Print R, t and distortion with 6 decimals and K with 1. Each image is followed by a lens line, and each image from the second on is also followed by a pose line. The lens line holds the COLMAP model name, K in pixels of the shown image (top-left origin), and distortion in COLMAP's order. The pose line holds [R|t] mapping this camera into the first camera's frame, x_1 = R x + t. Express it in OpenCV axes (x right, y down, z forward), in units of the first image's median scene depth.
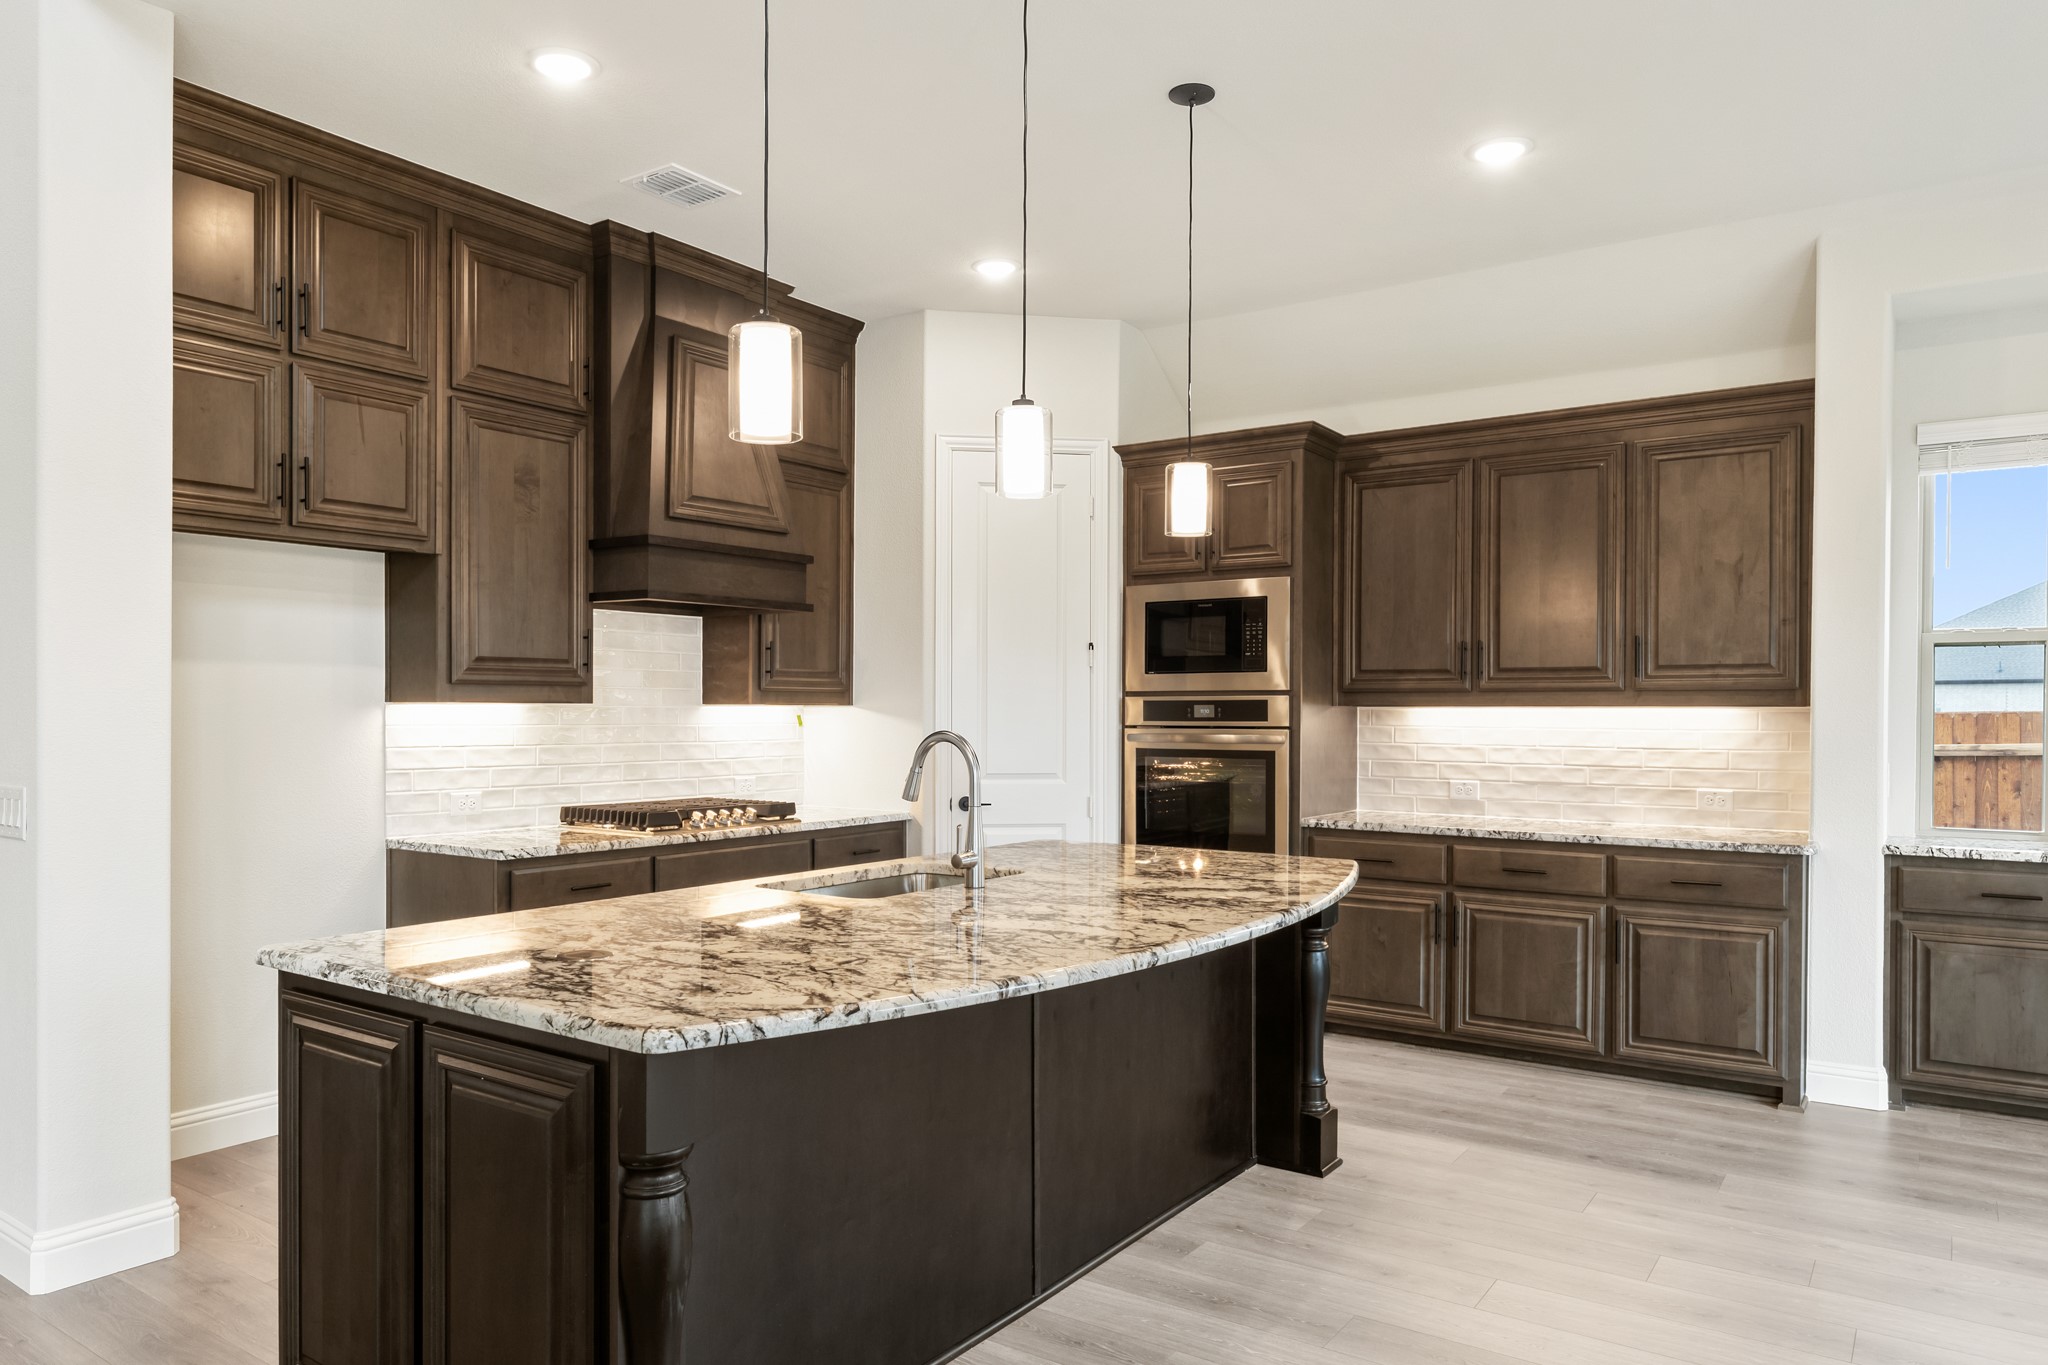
lens RADIAL K [[1349.3, 0, 1006.5], [0, 1349.3, 711.3], [0, 0, 1]] dist [0.012864, -0.001038]
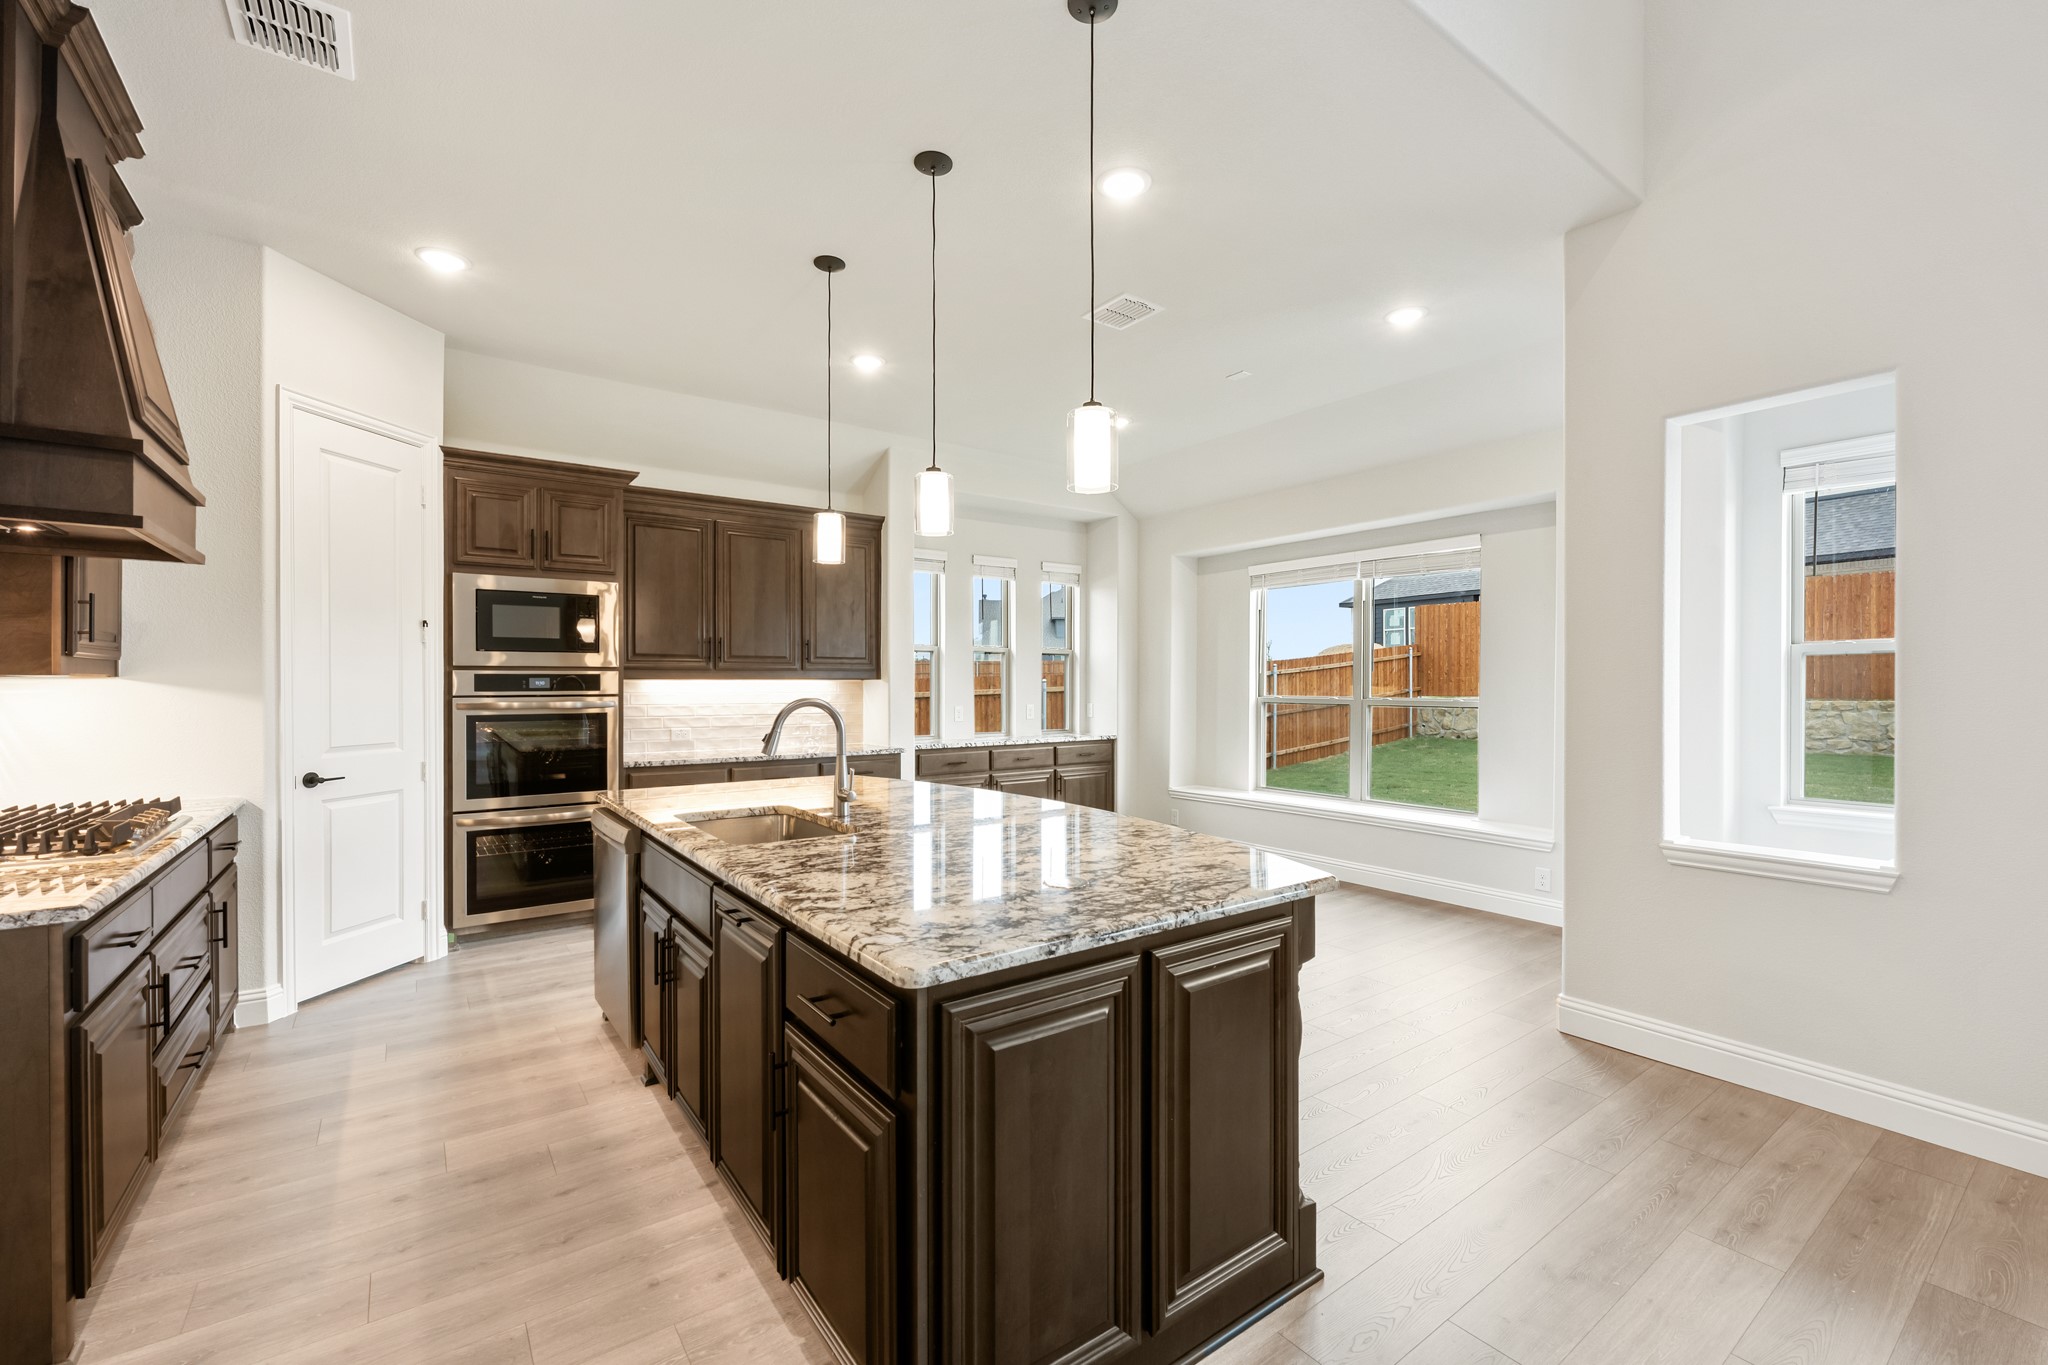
lens RADIAL K [[857.7, 0, 1025.5], [0, 857.7, 681.0], [0, 0, 1]] dist [-0.003064, -0.000746]
pose [[0.320195, -0.000460, 0.947352, -0.473126], [0.002615, 0.999997, -0.000399, -0.000440], [-0.947348, 0.002605, 0.320195, 0.343166]]
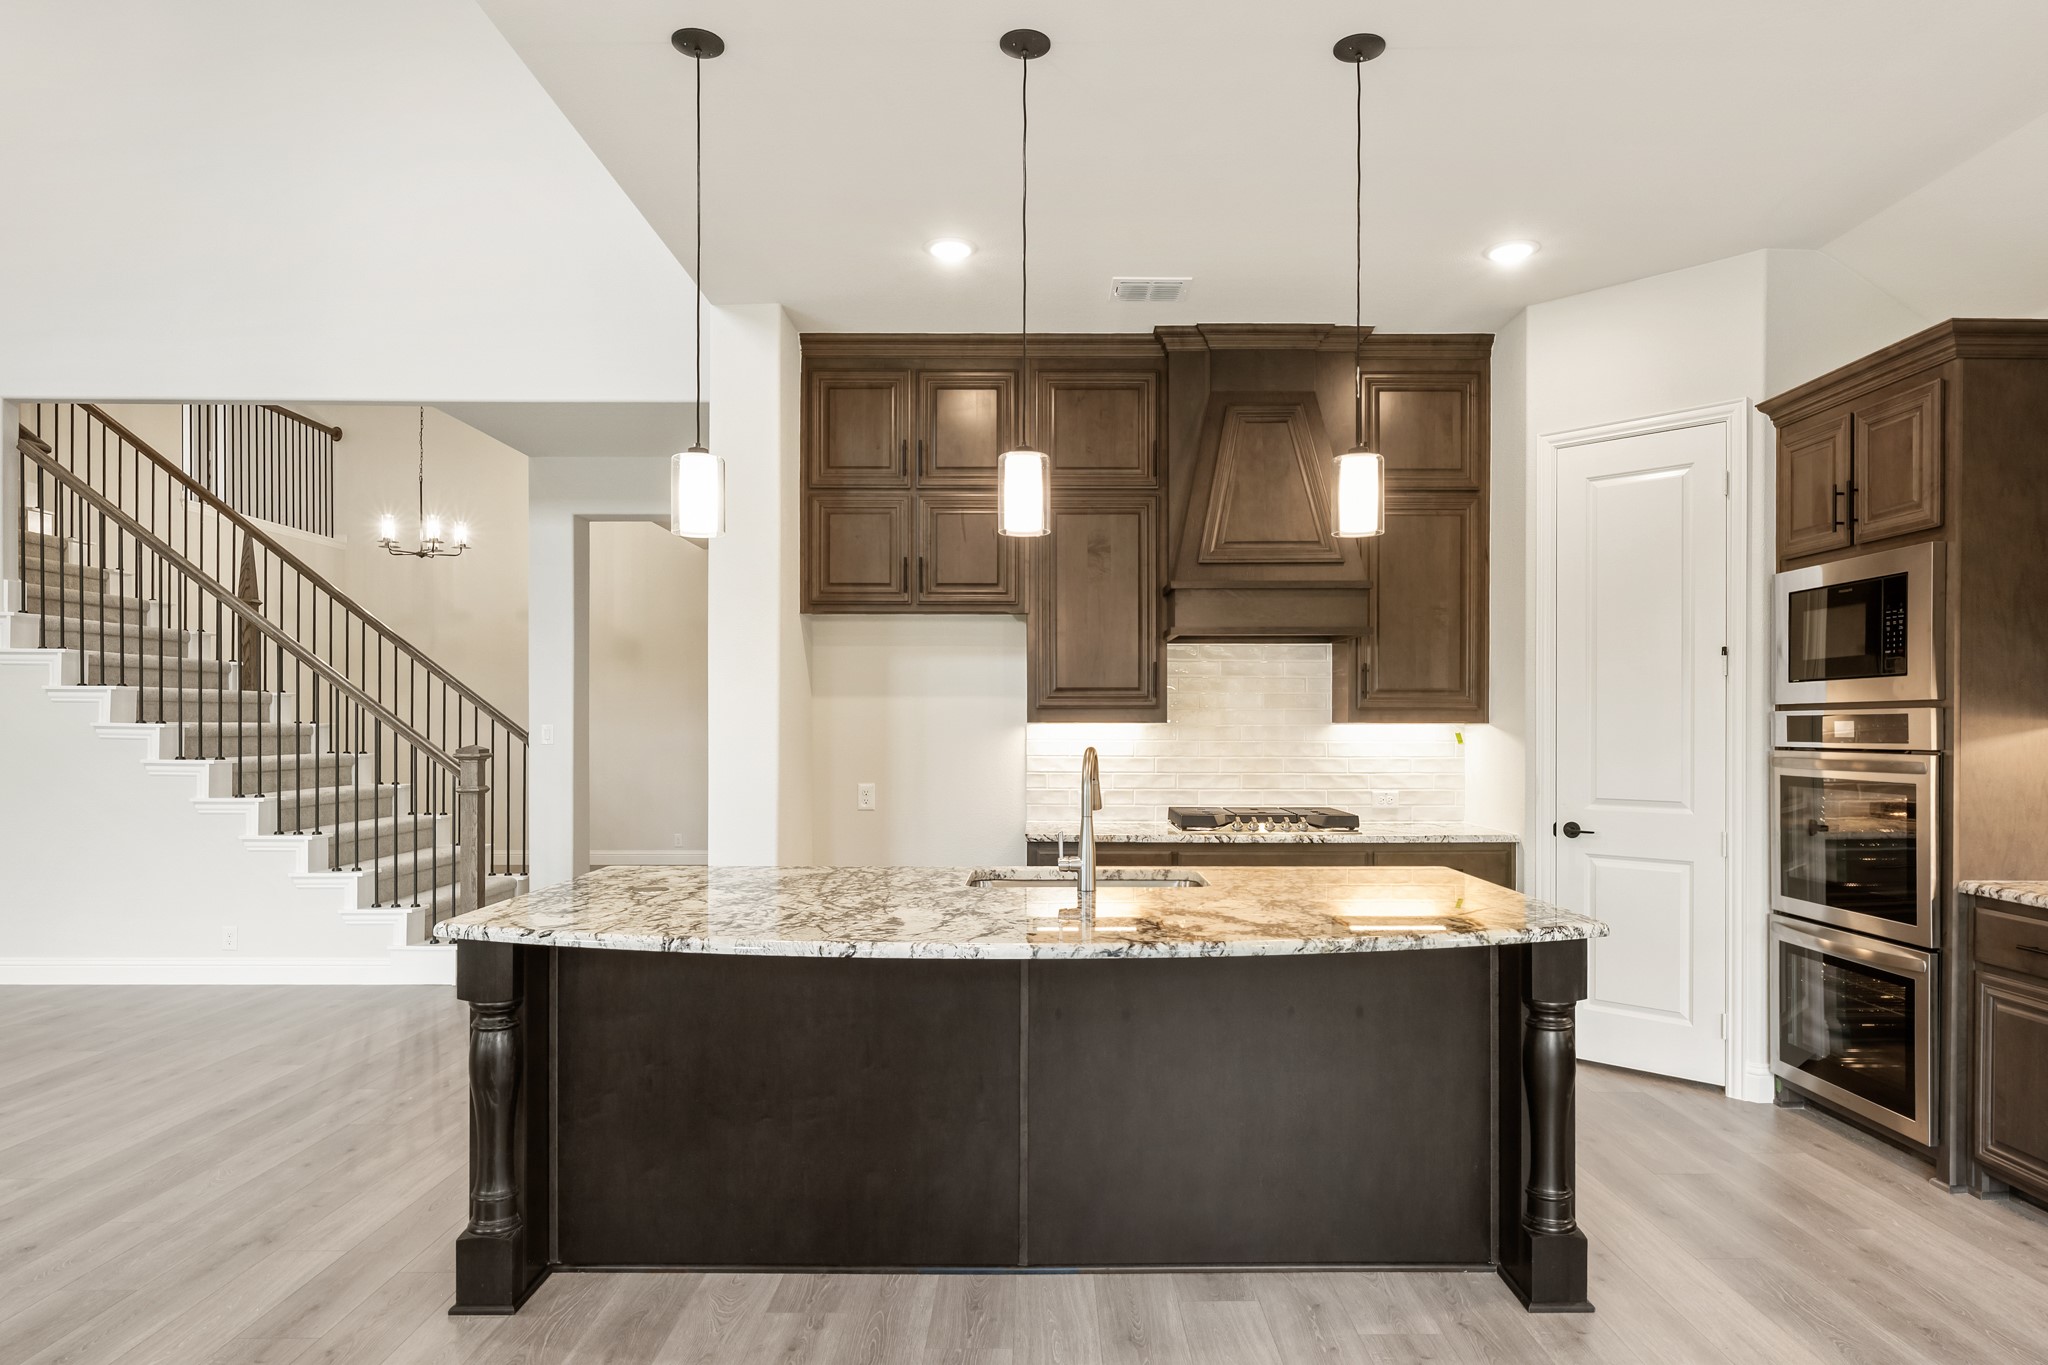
lens RADIAL K [[1198.9, 0, 1045.8], [0, 1198.9, 730.0], [0, 0, 1]] dist [-0.001093, -0.001067]
pose [[0.585405, 0.000605, -0.810741, 0.450551], [-0.000868, 1.000000, 0.000120, 0.000647], [0.810740, 0.000634, 0.585406, 0.247886]]
